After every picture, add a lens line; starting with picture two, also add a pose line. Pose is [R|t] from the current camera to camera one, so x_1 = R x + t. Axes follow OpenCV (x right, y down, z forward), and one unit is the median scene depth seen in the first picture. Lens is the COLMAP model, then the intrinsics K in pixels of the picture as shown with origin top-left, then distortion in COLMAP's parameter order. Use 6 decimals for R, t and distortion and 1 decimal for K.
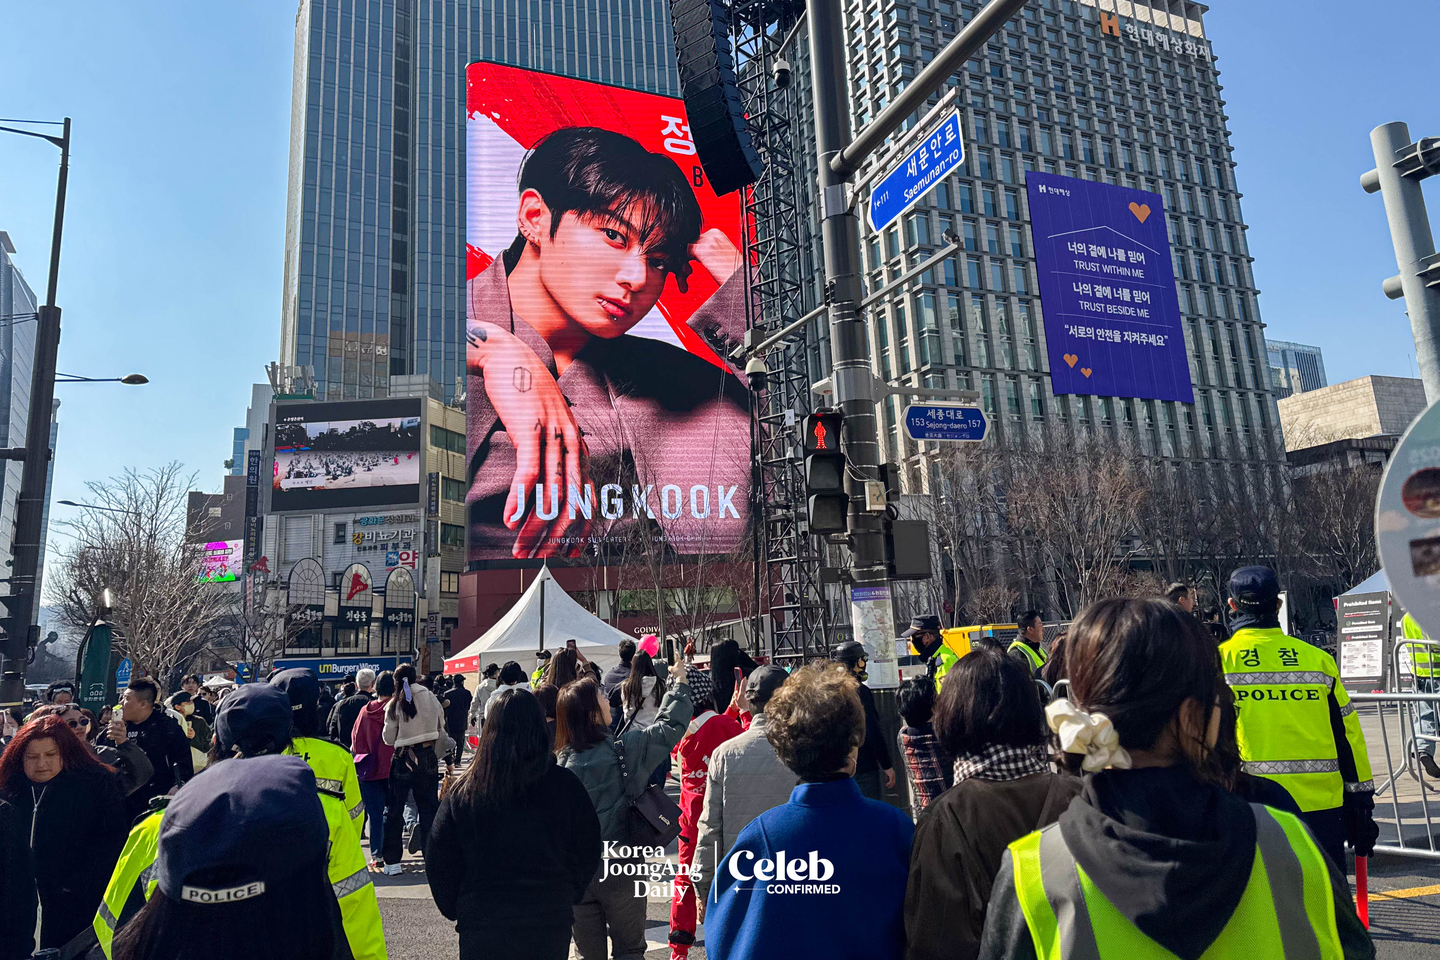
lens RADIAL K [[1004.8, 0, 720.0], [0, 1004.8, 480.0], [0, 0, 1]] dist [-0.005310, -0.035359]
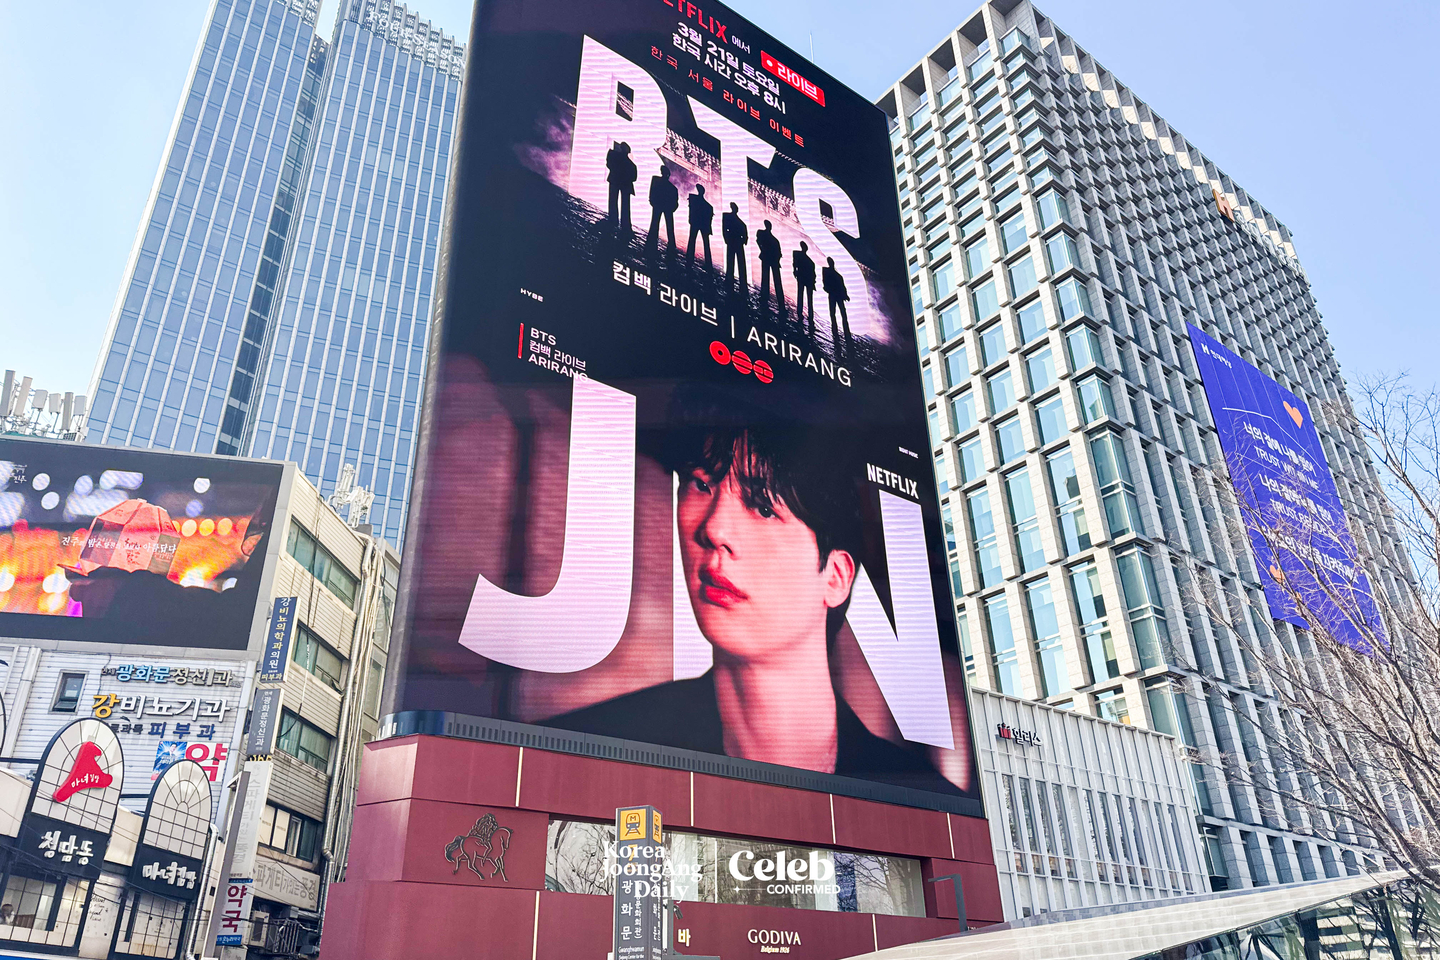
lens RADIAL K [[1004.8, 0, 720.0], [0, 1004.8, 480.0], [0, 0, 1]] dist [-0.005310, -0.035359]
pose [[0.979234, 0.107153, 0.172100, -0.167130], [-0.045474, 0.943369, -0.328615, 0.100511], [-0.197566, 0.313965, 0.928652, 0.468642]]
